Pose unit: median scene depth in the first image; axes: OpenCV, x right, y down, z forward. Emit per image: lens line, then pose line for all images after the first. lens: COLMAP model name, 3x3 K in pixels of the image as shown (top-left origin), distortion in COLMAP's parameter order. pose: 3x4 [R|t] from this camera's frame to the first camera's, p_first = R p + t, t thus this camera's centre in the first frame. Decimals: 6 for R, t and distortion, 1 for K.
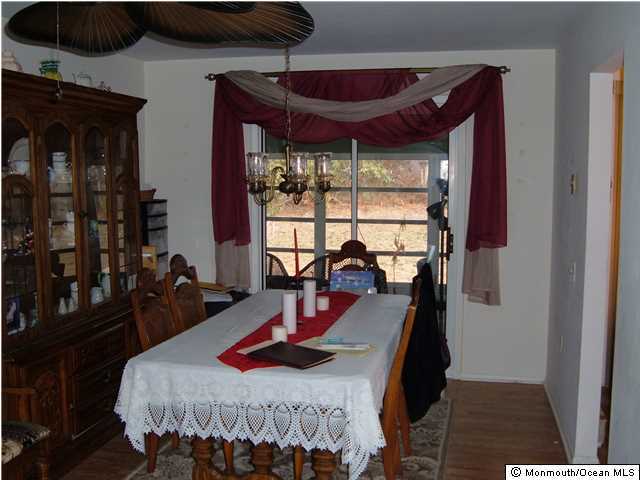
lens RADIAL K [[740.9, 0, 320.8], [0, 740.9, 235.9], [0, 0, 1]] dist [-0.093851, 0.000000]
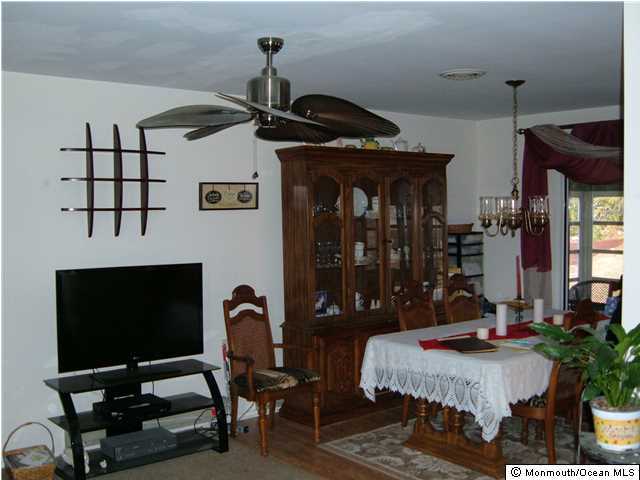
lens RADIAL K [[740.9, 0, 319.1], [0, 740.9, 242.7], [0, 0, 1]] dist [-0.093851, 0.000000]
pose [[0.780390, 0.020656, -0.624951, 0.545425], [-0.044550, 0.998751, -0.022620, 0.014506], [0.623703, 0.045494, 0.780336, -0.224800]]
